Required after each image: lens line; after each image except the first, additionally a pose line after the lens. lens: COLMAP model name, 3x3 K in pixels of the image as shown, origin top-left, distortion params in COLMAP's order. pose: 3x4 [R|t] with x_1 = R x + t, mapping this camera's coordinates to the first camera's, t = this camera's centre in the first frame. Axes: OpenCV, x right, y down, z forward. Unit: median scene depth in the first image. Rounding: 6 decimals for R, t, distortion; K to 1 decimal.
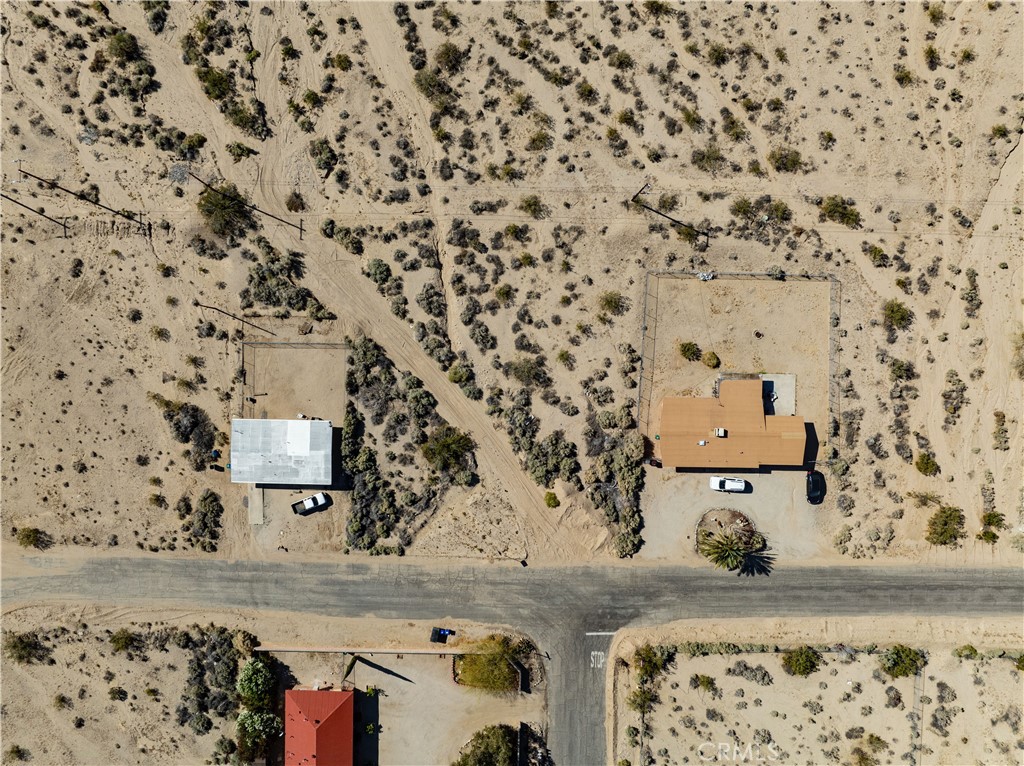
lens RADIAL K [[717.3, 0, 514.2], [0, 717.3, 380.8], [0, 0, 1]] dist [-0.034101, 0.000062]
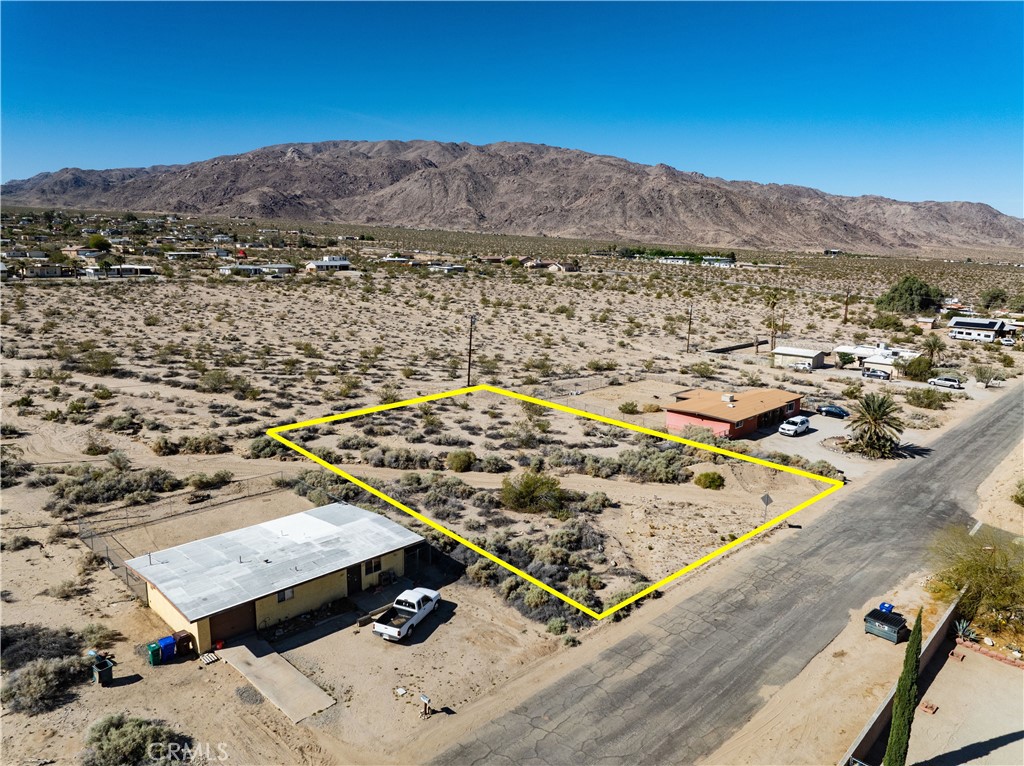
lens RADIAL K [[721.6, 0, 517.4], [0, 721.6, 378.7], [0, 0, 1]] dist [-0.041942, 0.003931]
pose [[0.671900, -0.132624, 0.728671, -0.510091], [0.740631, 0.125489, -0.660089, 0.450421], [-0.003896, 0.983190, 0.182542, 0.811431]]
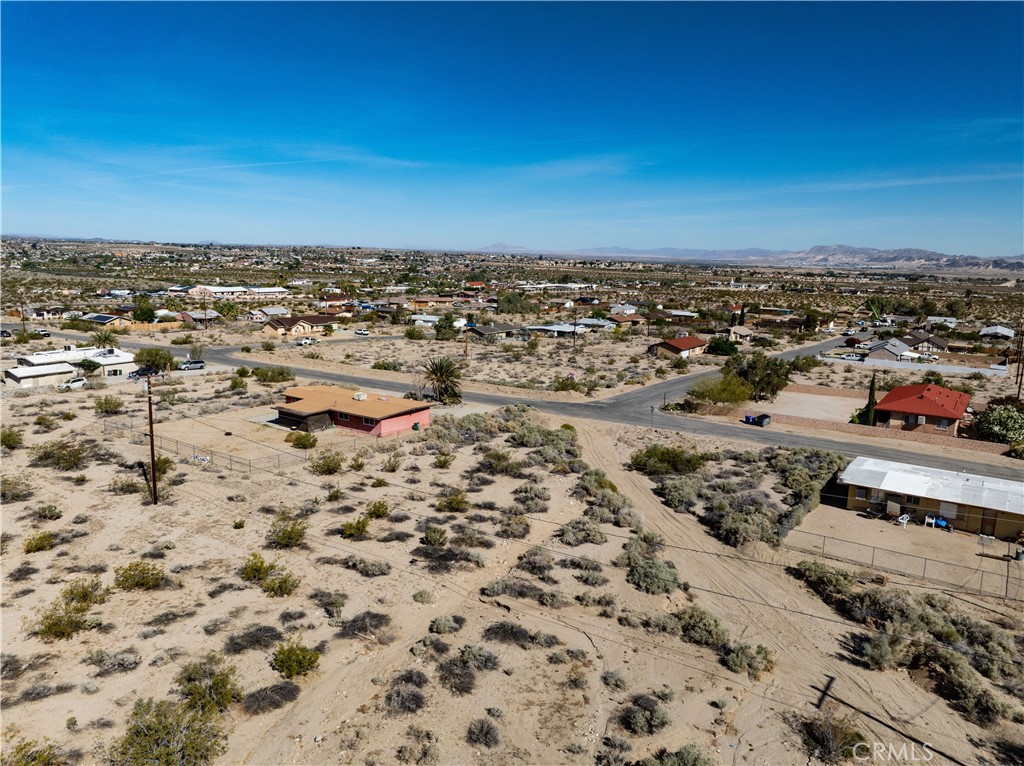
lens RADIAL K [[721.6, 0, 515.8], [0, 721.6, 381.5], [0, 0, 1]] dist [-0.041942, 0.003931]
pose [[-0.828814, -0.123808, 0.545655, -0.335575], [0.559090, -0.144842, 0.816357, -0.523107], [-0.022037, 0.981678, 0.189267, 0.806501]]
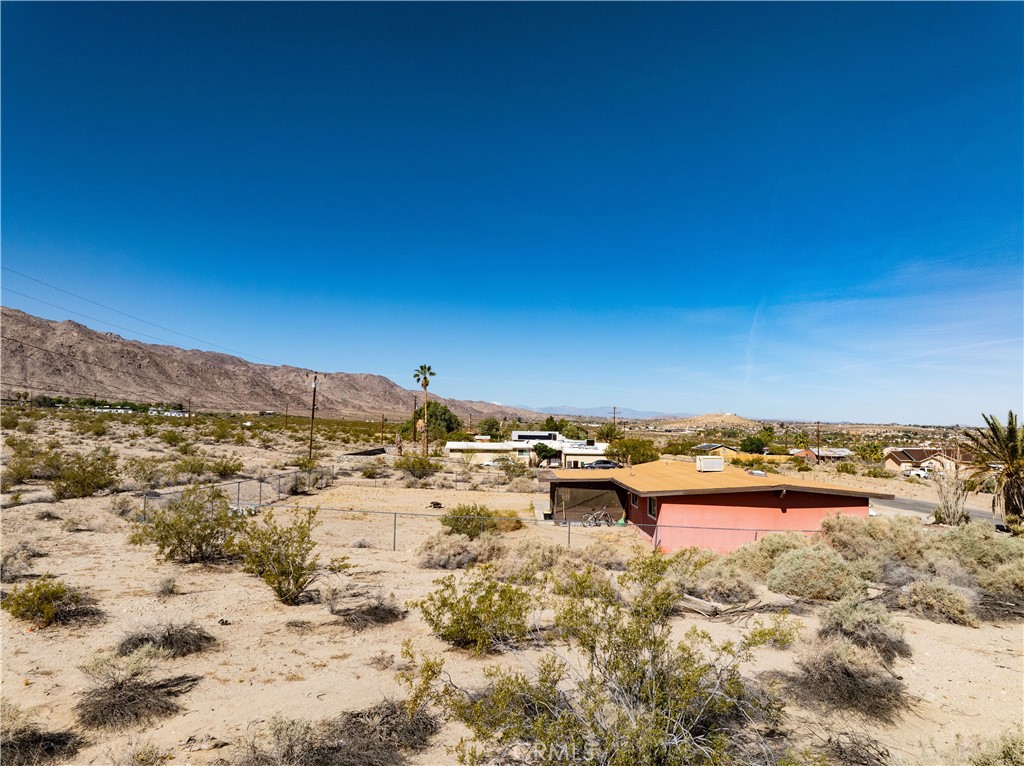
lens RADIAL K [[721.6, 0, 513.2], [0, 721.6, 386.8], [0, 0, 1]] dist [-0.041942, 0.003931]
pose [[-0.019017, 0.042330, 0.998923, -0.060073], [0.999782, 0.009410, 0.018634, -0.030008], [-0.008611, 0.999059, -0.042499, 0.969110]]
